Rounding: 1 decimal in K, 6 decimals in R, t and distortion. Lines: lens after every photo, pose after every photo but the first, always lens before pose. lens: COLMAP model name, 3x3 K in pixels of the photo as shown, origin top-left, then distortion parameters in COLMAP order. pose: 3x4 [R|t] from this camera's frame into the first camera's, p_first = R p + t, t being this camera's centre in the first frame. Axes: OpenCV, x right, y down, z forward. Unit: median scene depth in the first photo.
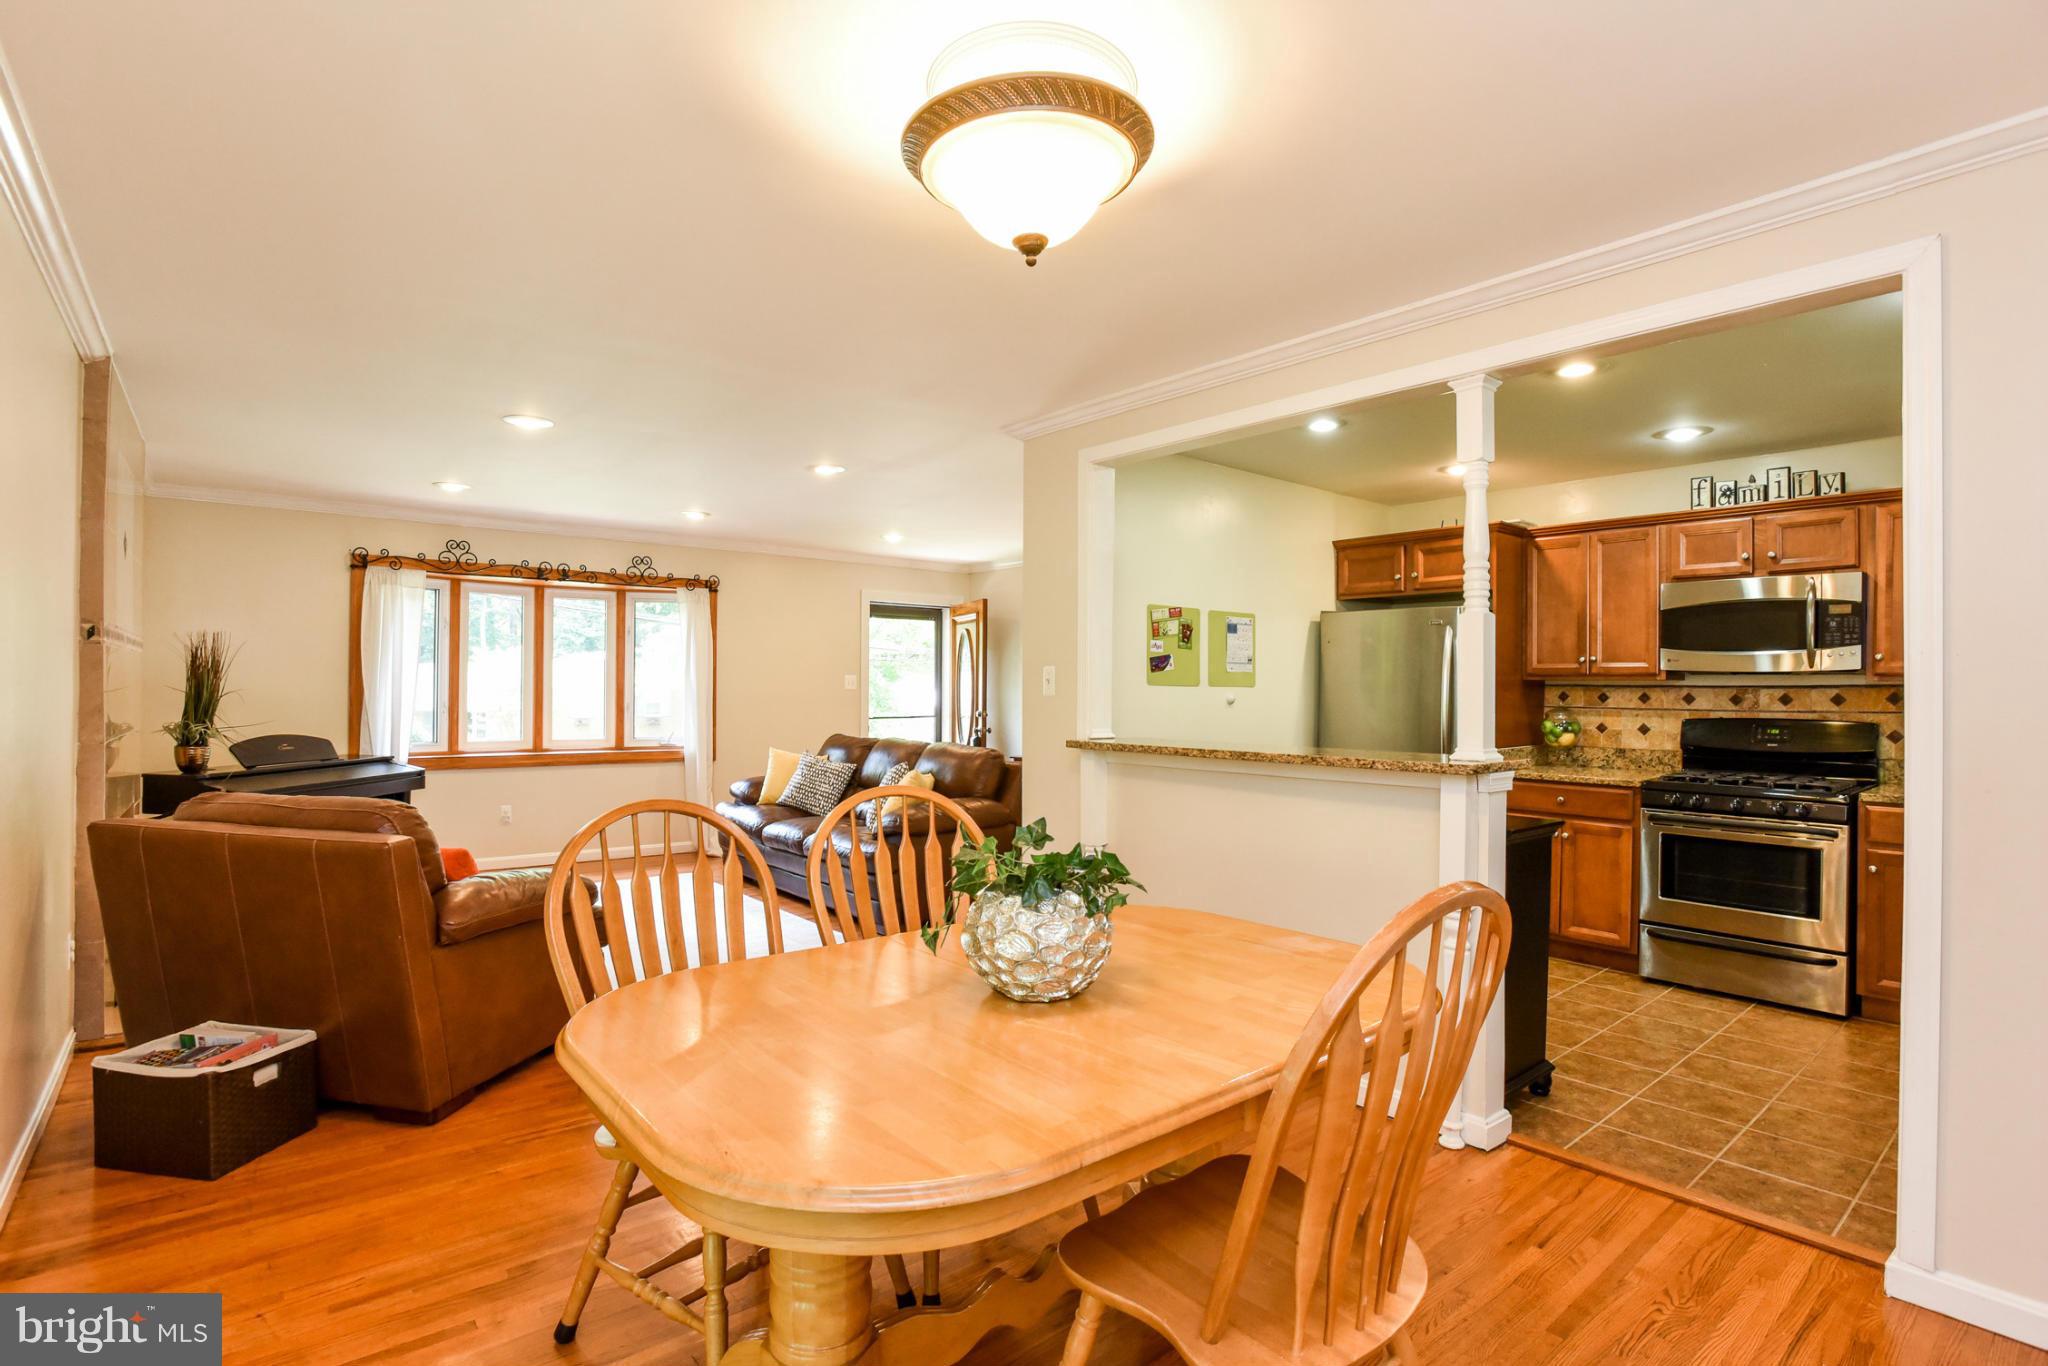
lens RADIAL K [[987.0, 0, 1024.0], [0, 987.0, 683.0], [0, 0, 1]] dist [-0.062200, 0.024087]
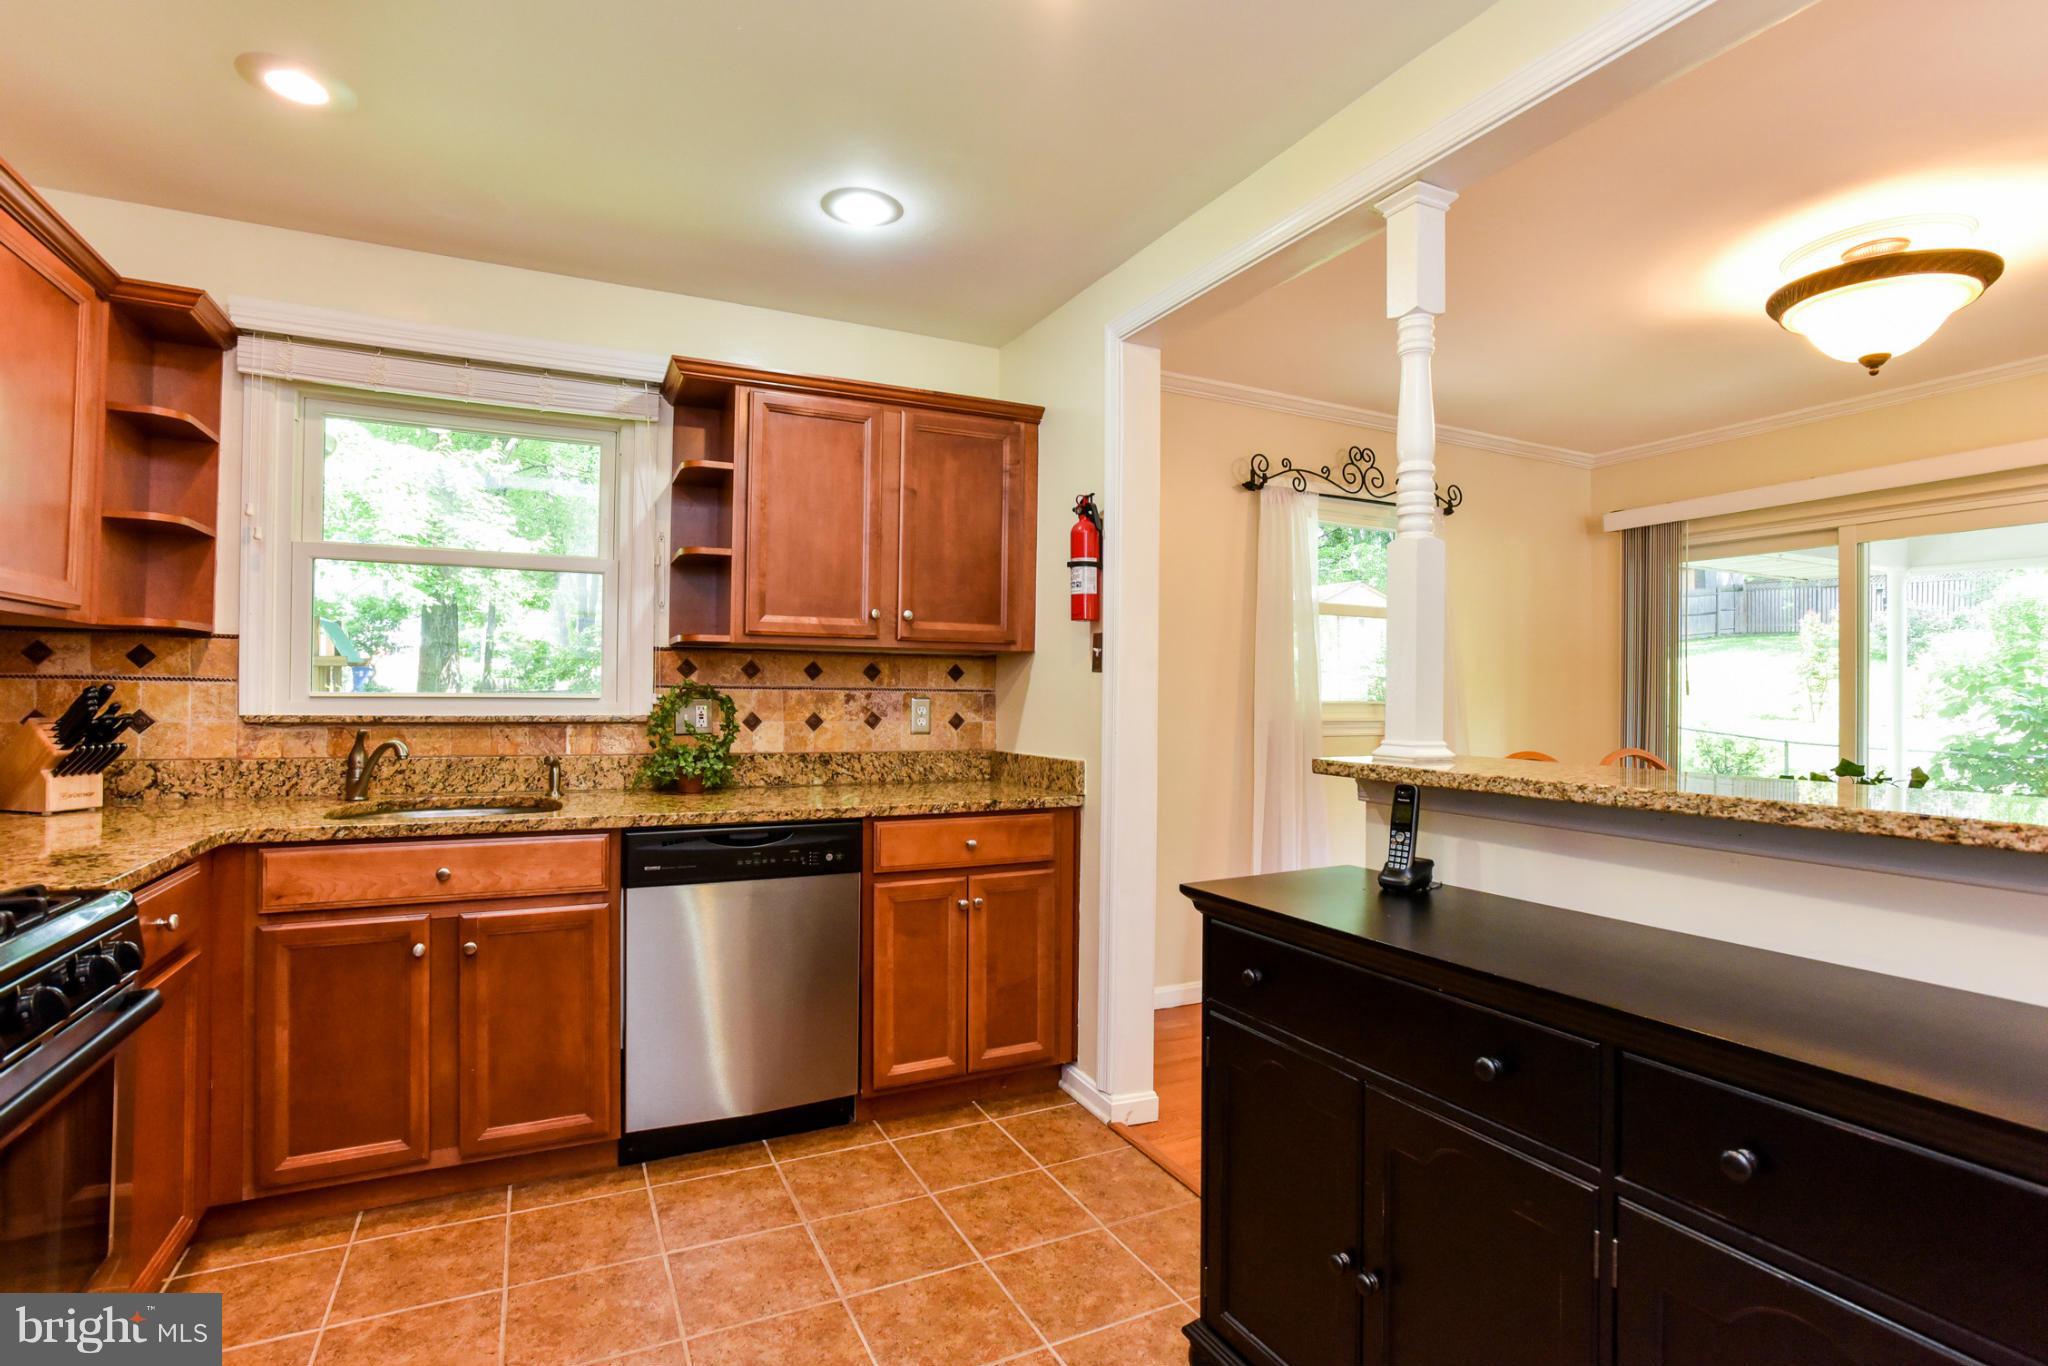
lens RADIAL K [[984.5, 0, 1024.0], [0, 984.5, 683.0], [0, 0, 1]] dist [-0.064303, 0.034381]
pose [[-0.971681, -0.019900, 0.235456, 0.367120], [-0.024315, 0.999578, -0.015862, 0.027618], [-0.235041, -0.021138, -0.971756, 1.113336]]
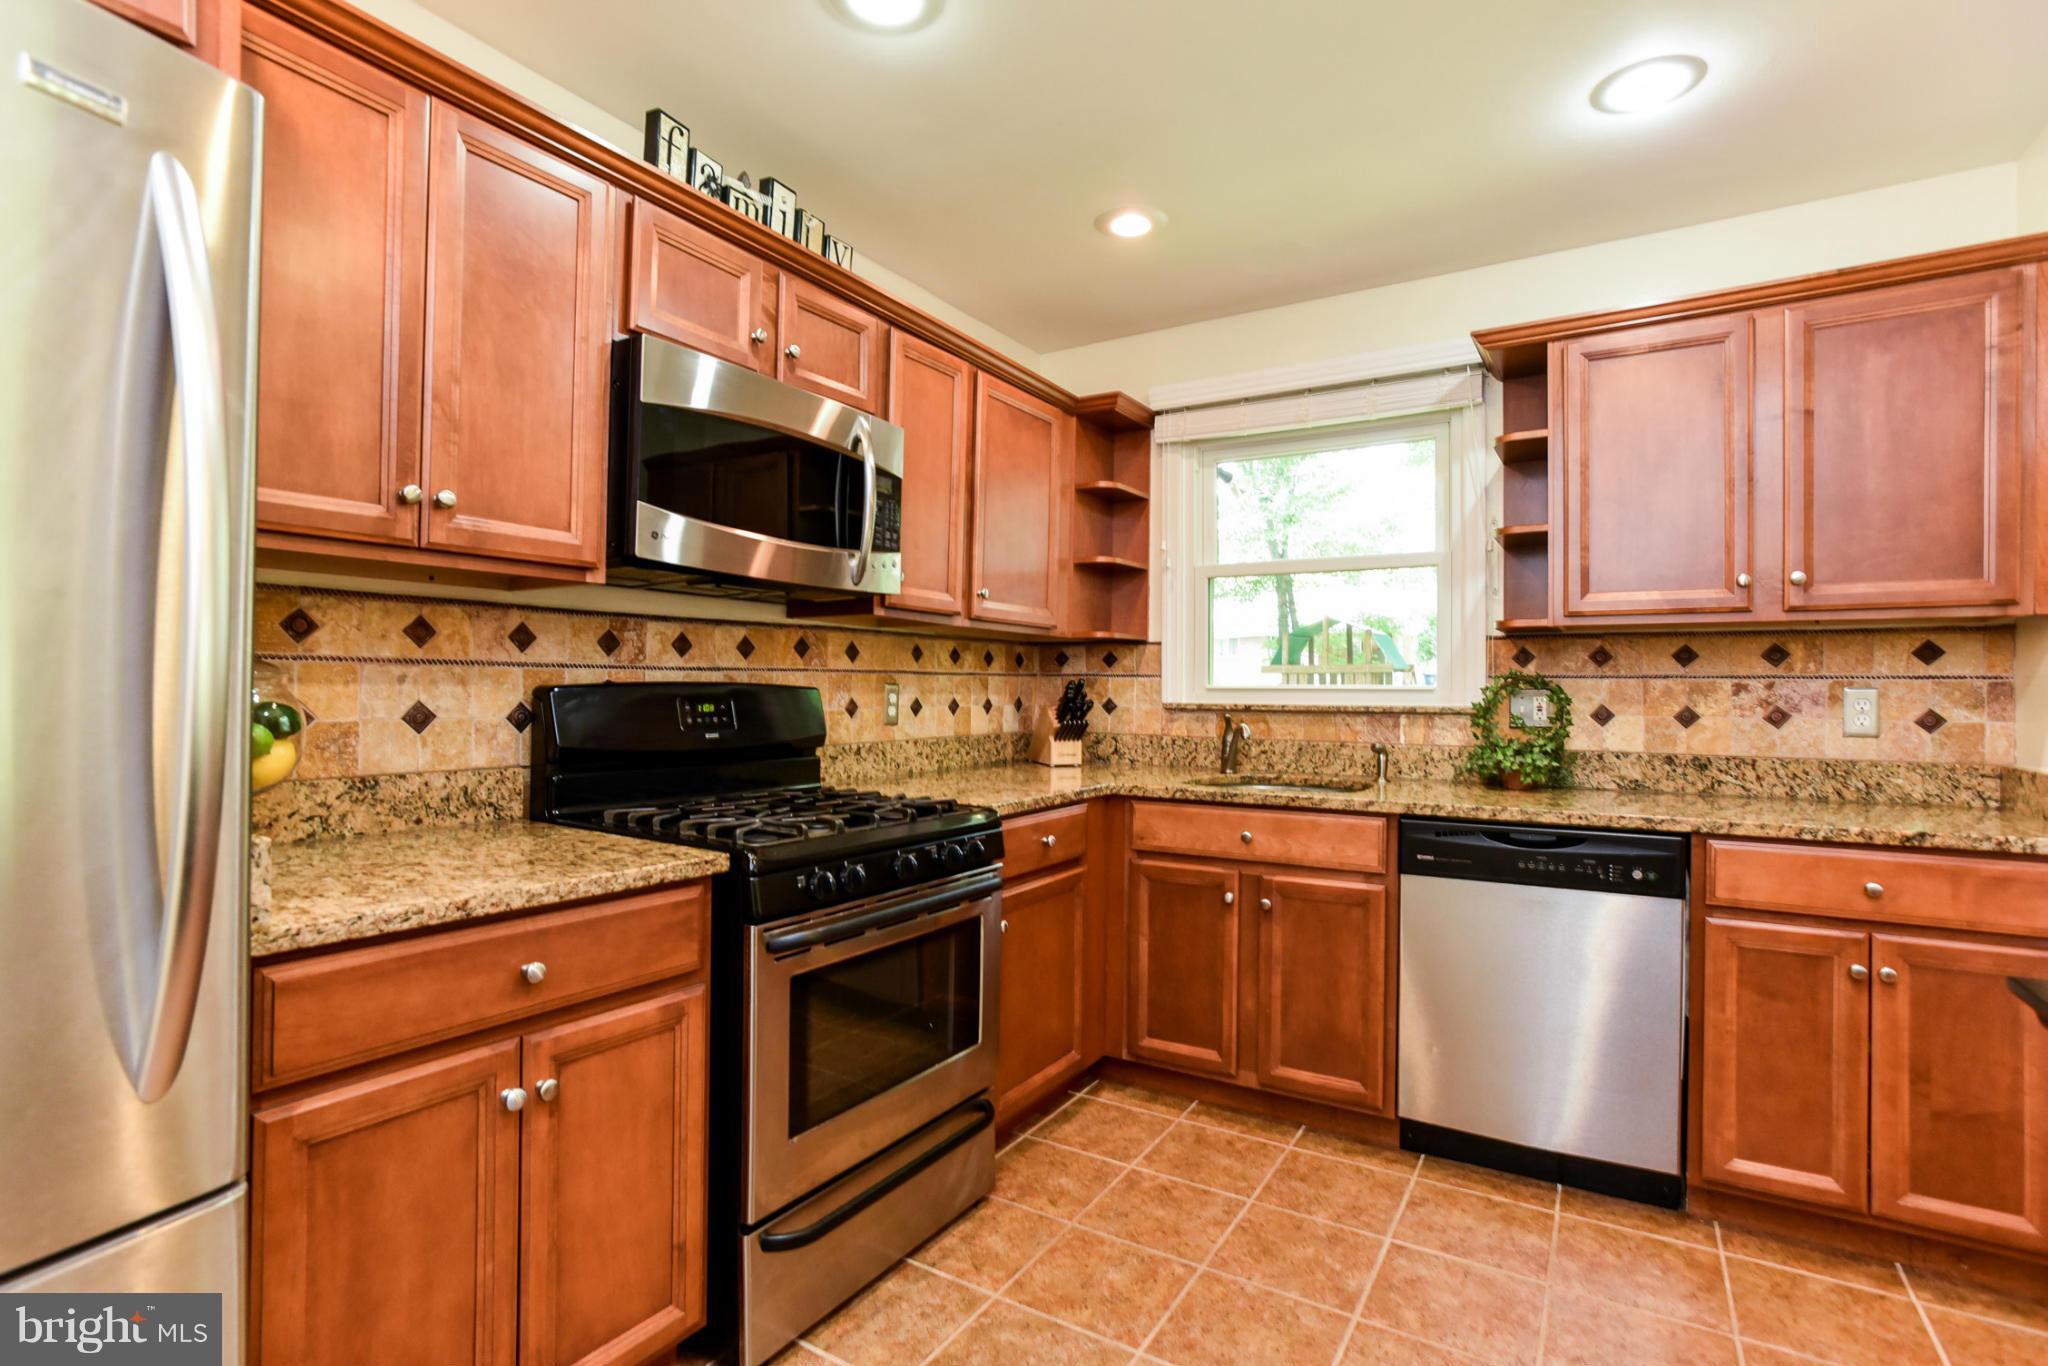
lens RADIAL K [[984.5, 0, 1024.0], [0, 984.5, 683.0], [0, 0, 1]] dist [-0.064303, 0.034381]
pose [[-0.313961, -0.008380, 0.949399, 0.254291], [-0.018726, 0.999821, 0.002632, 0.033744], [-0.949251, -0.016952, -0.314062, 1.012373]]
